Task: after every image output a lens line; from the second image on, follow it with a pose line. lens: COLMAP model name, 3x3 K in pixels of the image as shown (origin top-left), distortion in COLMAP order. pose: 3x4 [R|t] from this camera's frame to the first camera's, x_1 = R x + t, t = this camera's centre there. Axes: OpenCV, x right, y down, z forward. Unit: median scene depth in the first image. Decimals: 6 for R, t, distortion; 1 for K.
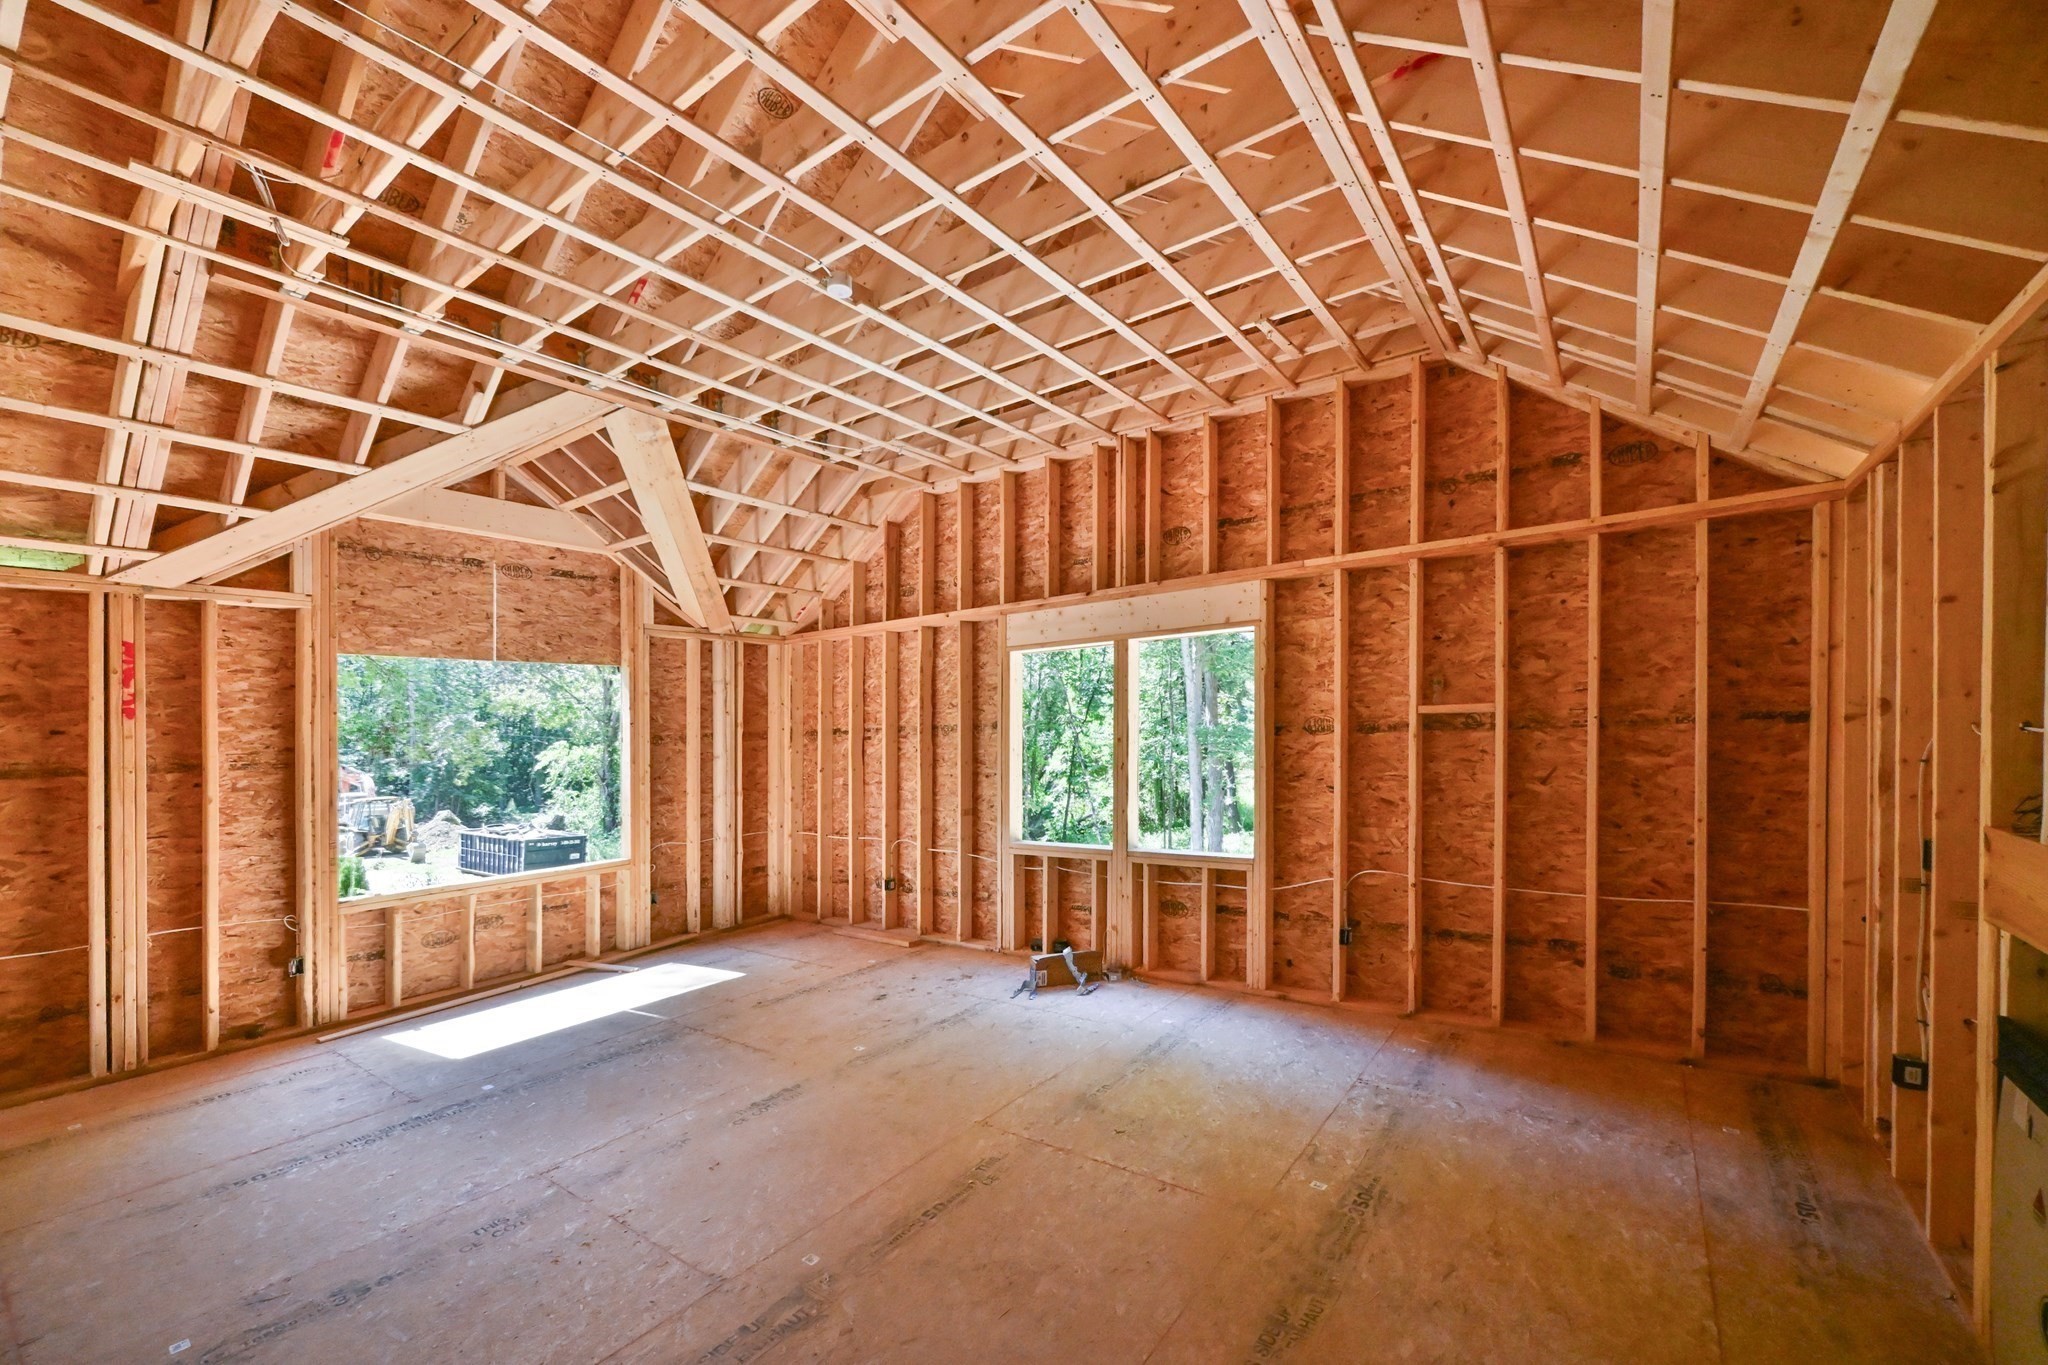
lens RADIAL K [[822.1, 0, 1043.4], [0, 822.1, 761.5], [0, 0, 1]] dist [-0.001117, -0.000384]
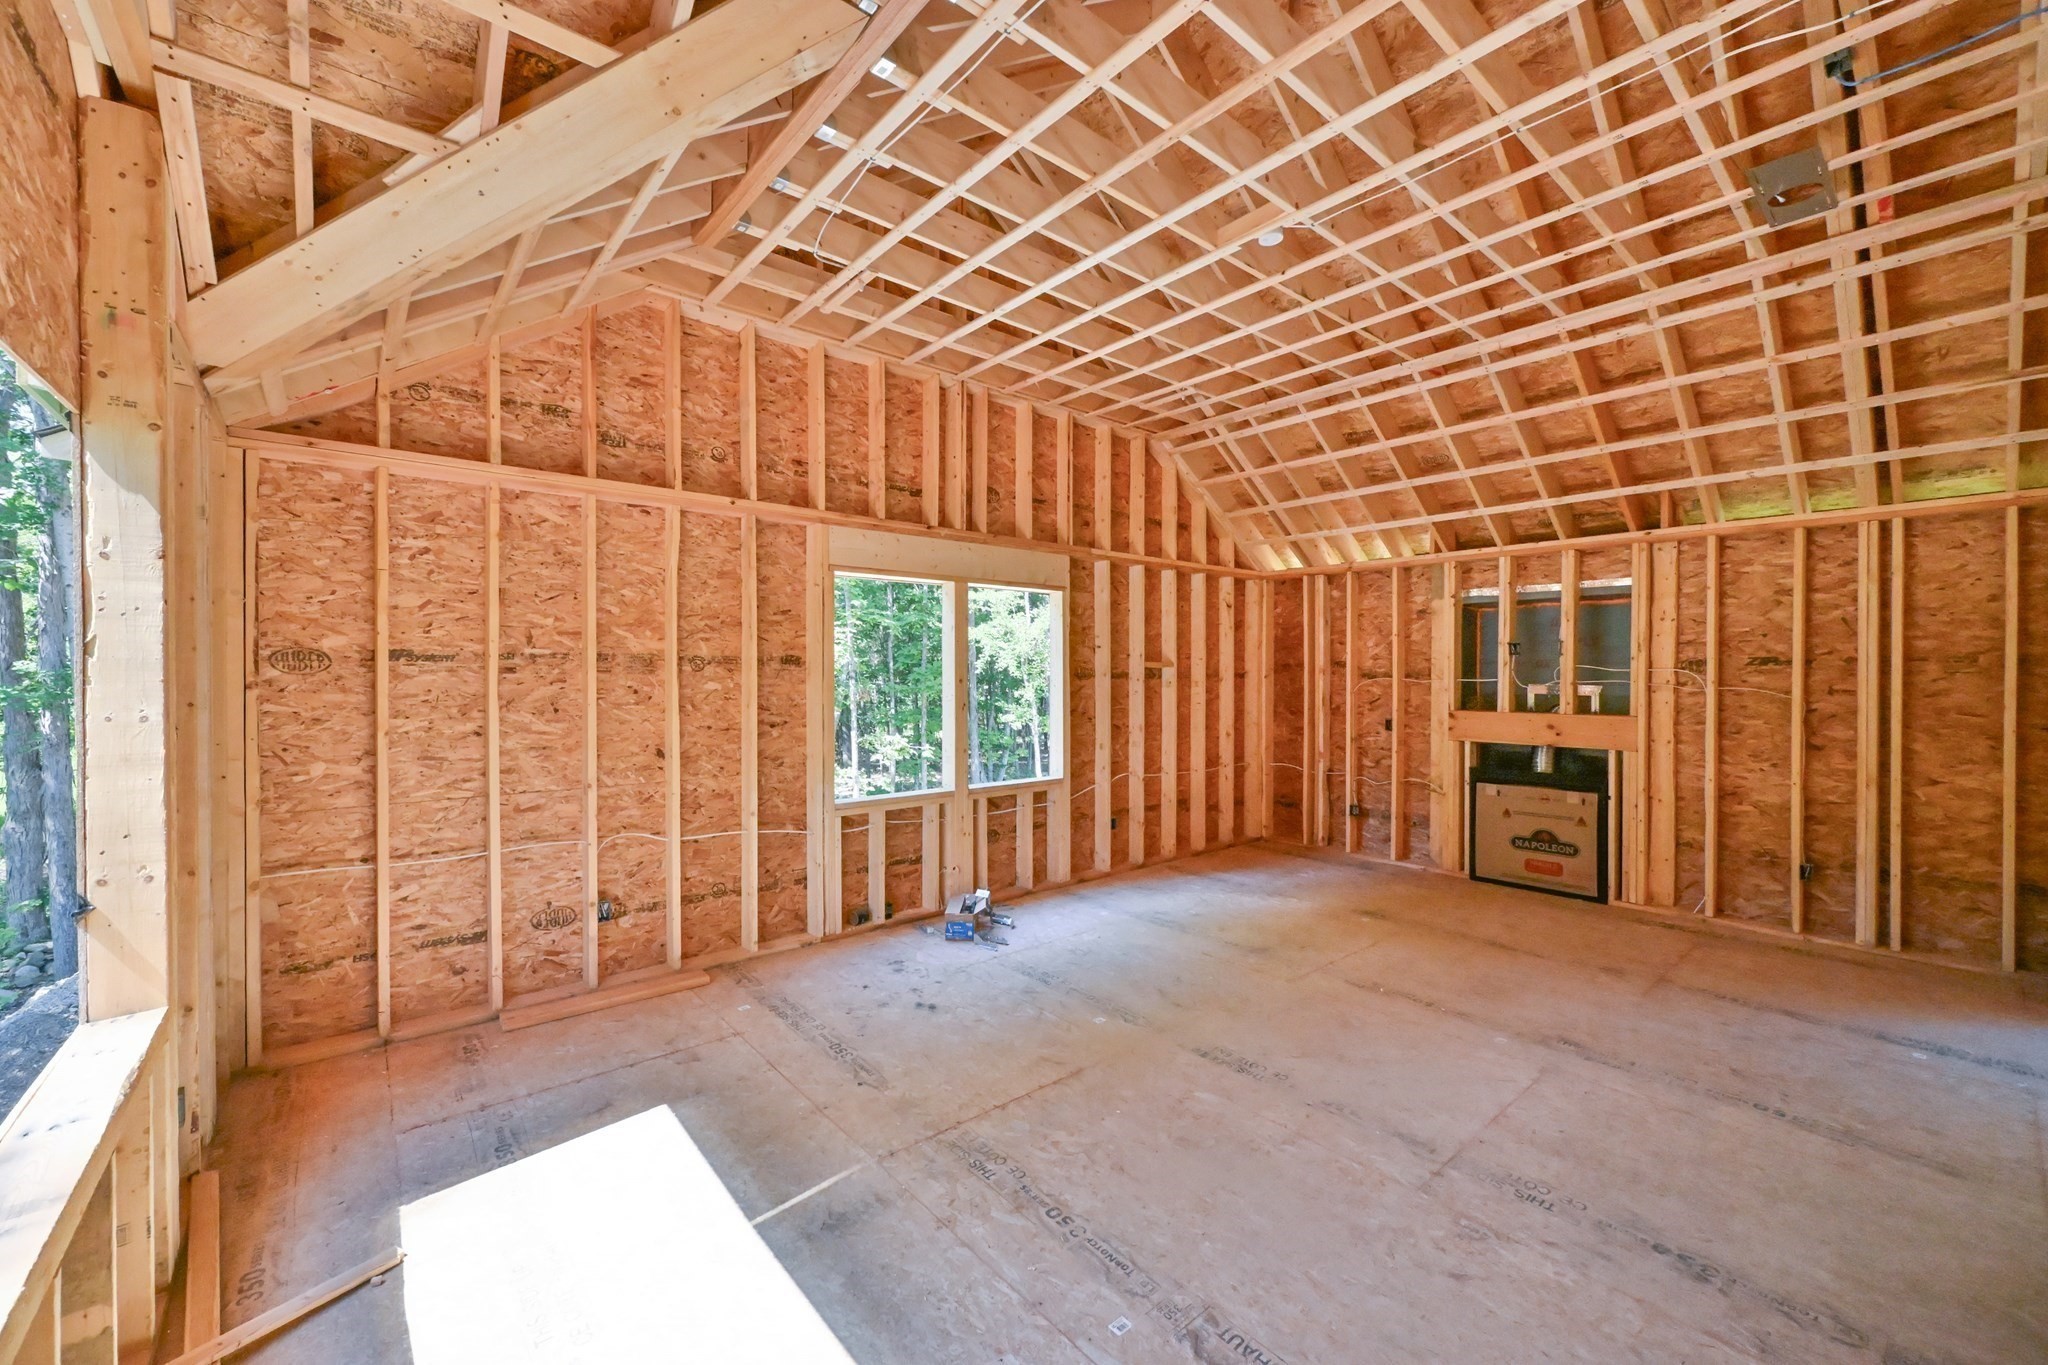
lens RADIAL K [[822.1, 0, 1018.7], [0, 822.1, 689.2], [0, 0, 1]] dist [-0.001117, -0.000384]
pose [[0.247464, 0.017744, 0.968735, -0.876839], [0.027687, 0.999294, -0.025377, 0.012830], [-0.968501, 0.033101, 0.246798, 0.680431]]
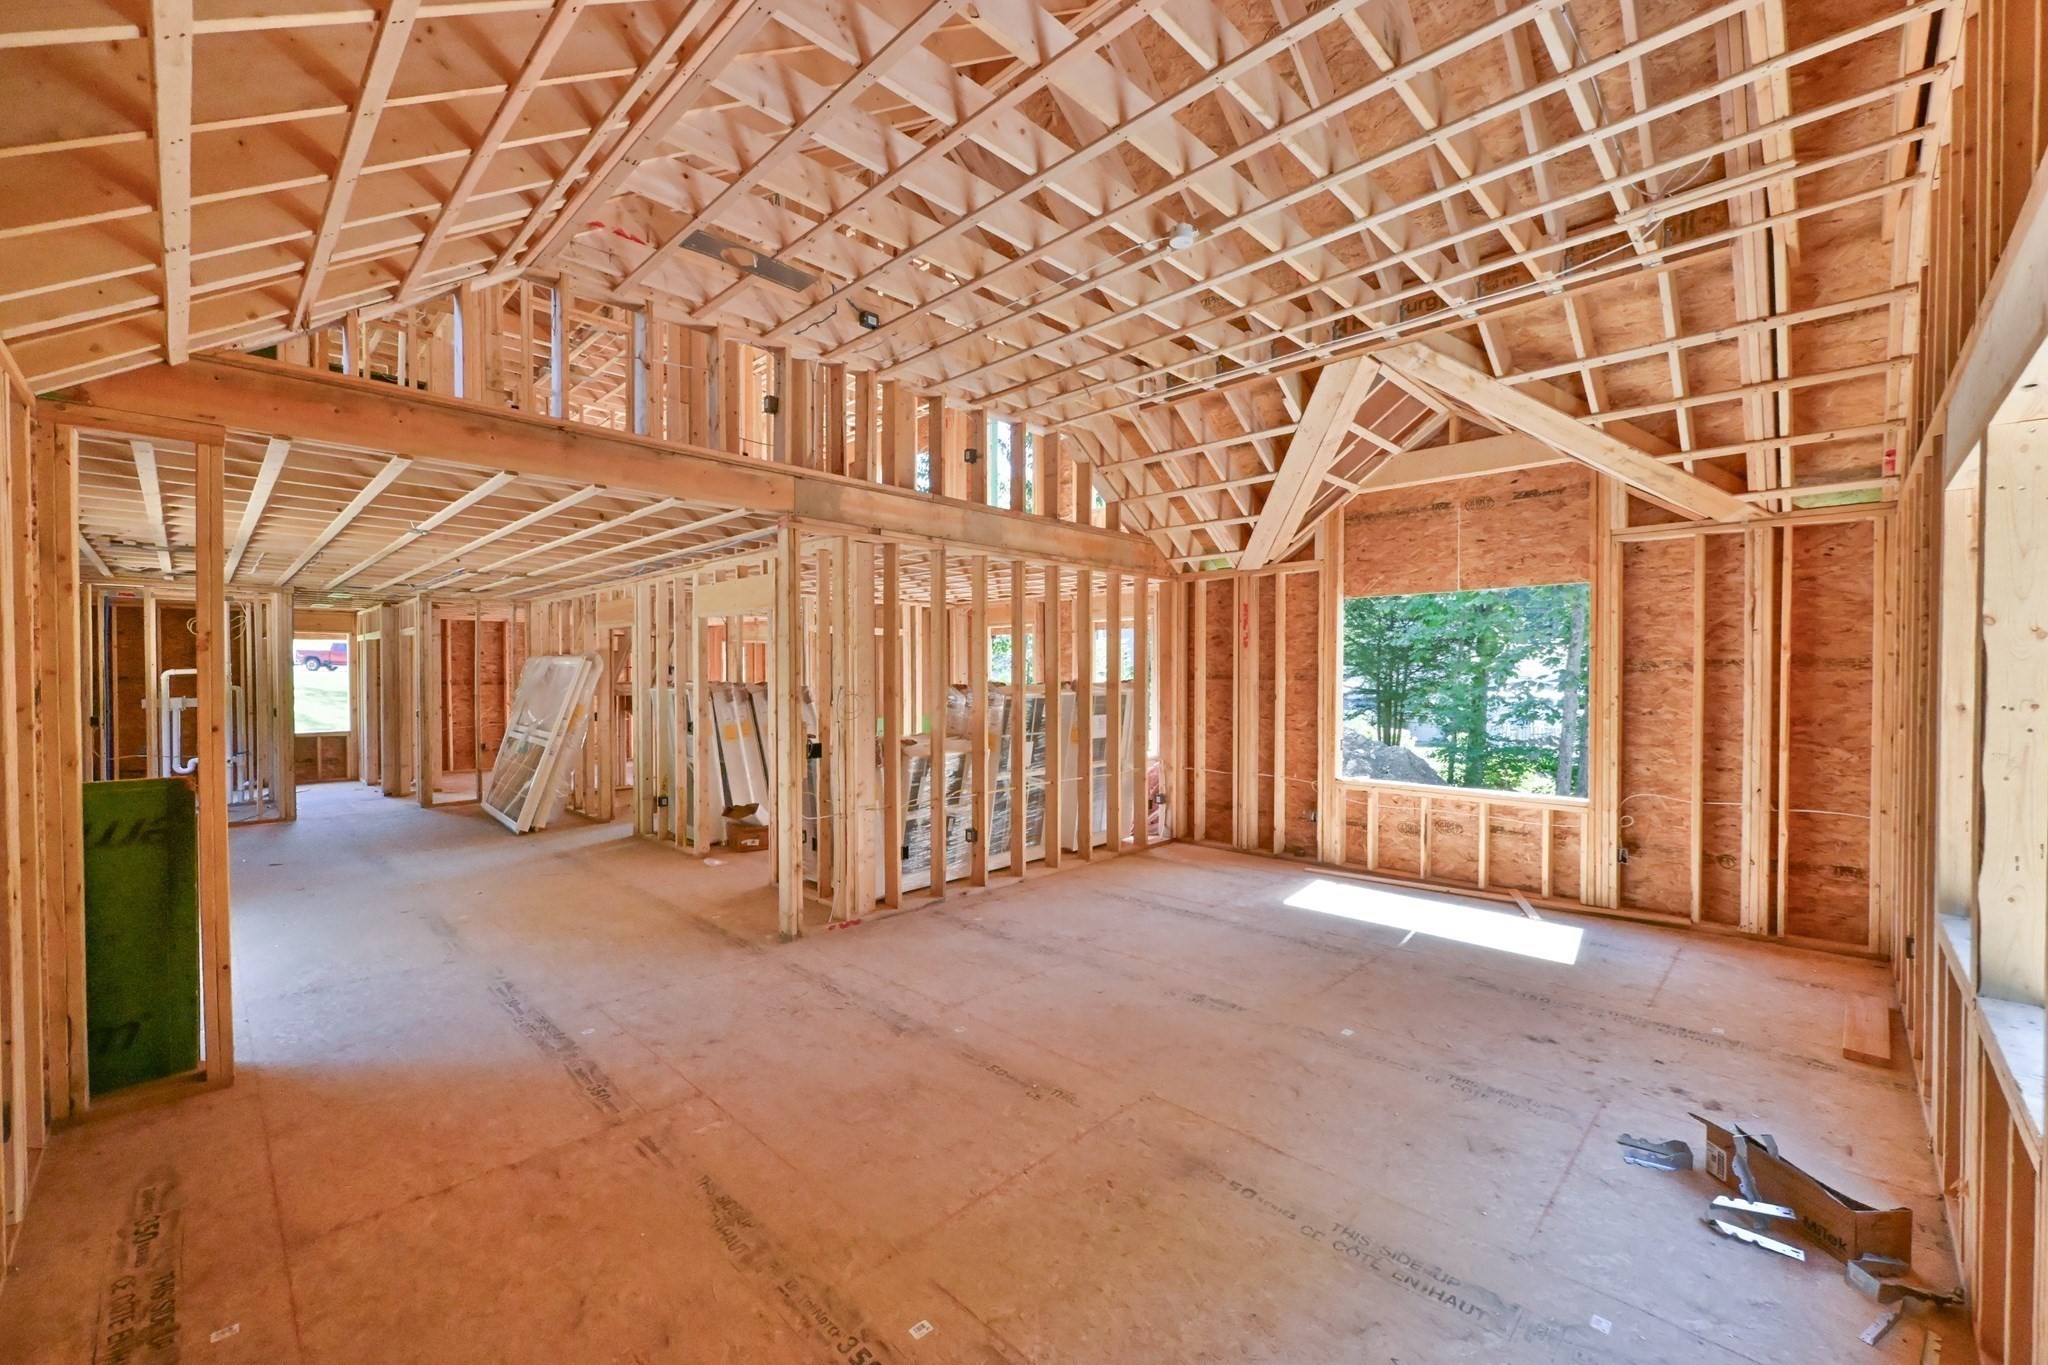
lens RADIAL K [[822.1, 0, 1020.4], [0, 822.1, 672.9], [0, 0, 1]] dist [-0.001117, -0.000384]
pose [[-0.159079, 0.031743, -0.986755, 0.528637], [-0.031835, 0.998798, 0.037263, -0.037387], [0.986752, 0.037341, -0.157877, 0.624322]]
